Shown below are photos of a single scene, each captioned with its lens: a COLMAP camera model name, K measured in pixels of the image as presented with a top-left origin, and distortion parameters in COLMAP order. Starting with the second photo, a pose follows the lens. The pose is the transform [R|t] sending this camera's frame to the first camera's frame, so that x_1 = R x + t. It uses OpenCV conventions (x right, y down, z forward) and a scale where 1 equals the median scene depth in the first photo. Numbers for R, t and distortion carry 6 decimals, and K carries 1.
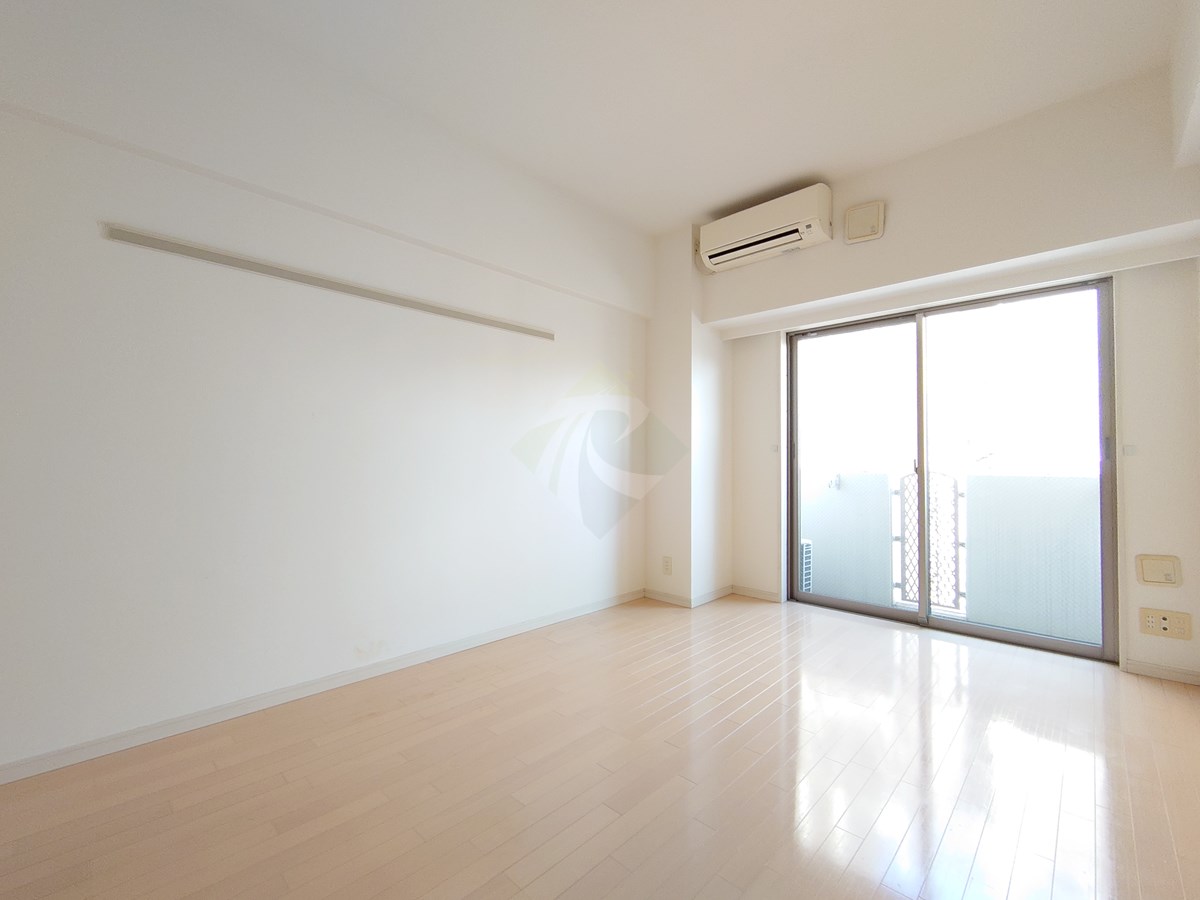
lens RADIAL K [[515.4, 0, 601.1], [0, 515.4, 444.1], [0, 0, 1]] dist [-0.000579, -0.000733]
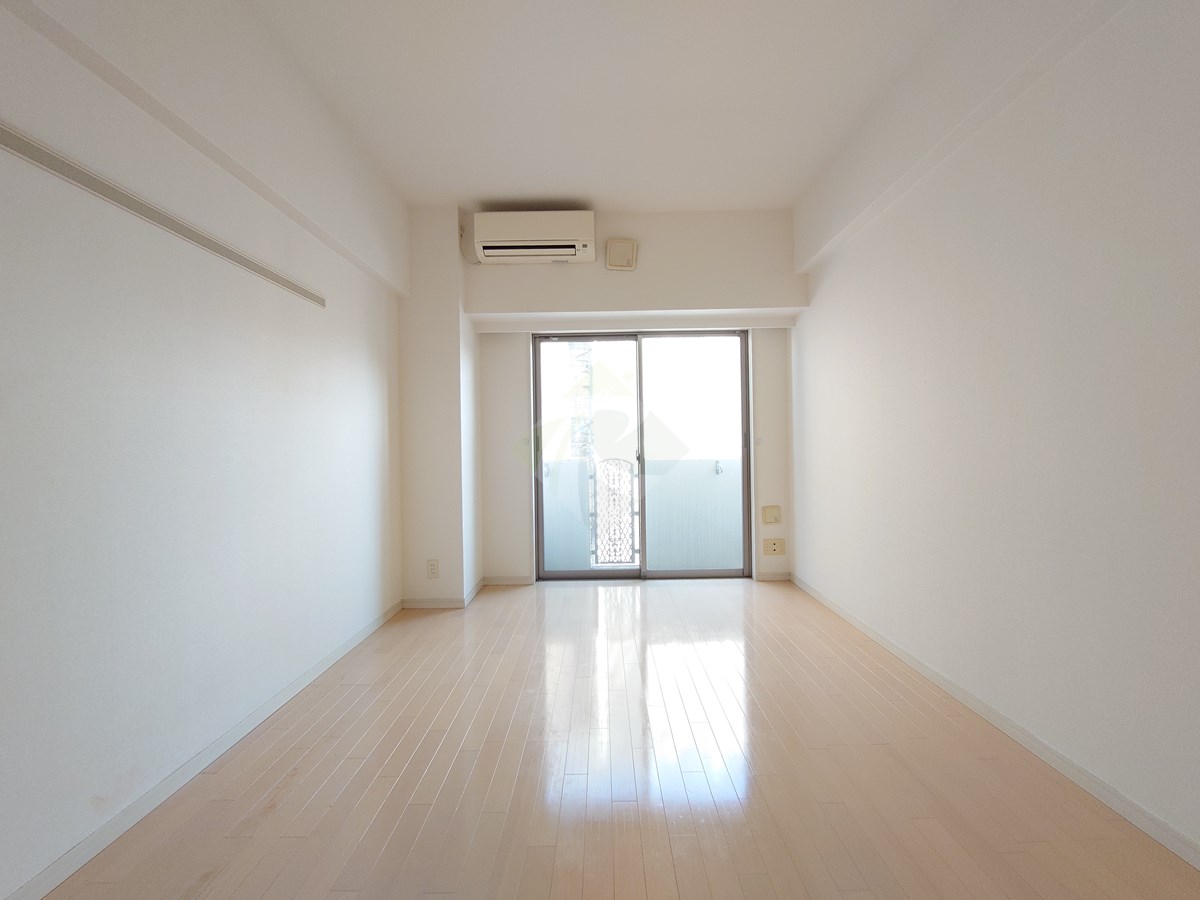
lens RADIAL K [[515.4, 0, 601.1], [0, 515.4, 444.1], [0, 0, 1]] dist [-0.000579, -0.000733]
pose [[0.723757, -0.012227, 0.689947, -0.291036], [-0.002857, 0.999781, 0.020715, -0.009491], [-0.690049, -0.016963, 0.723563, 0.123356]]
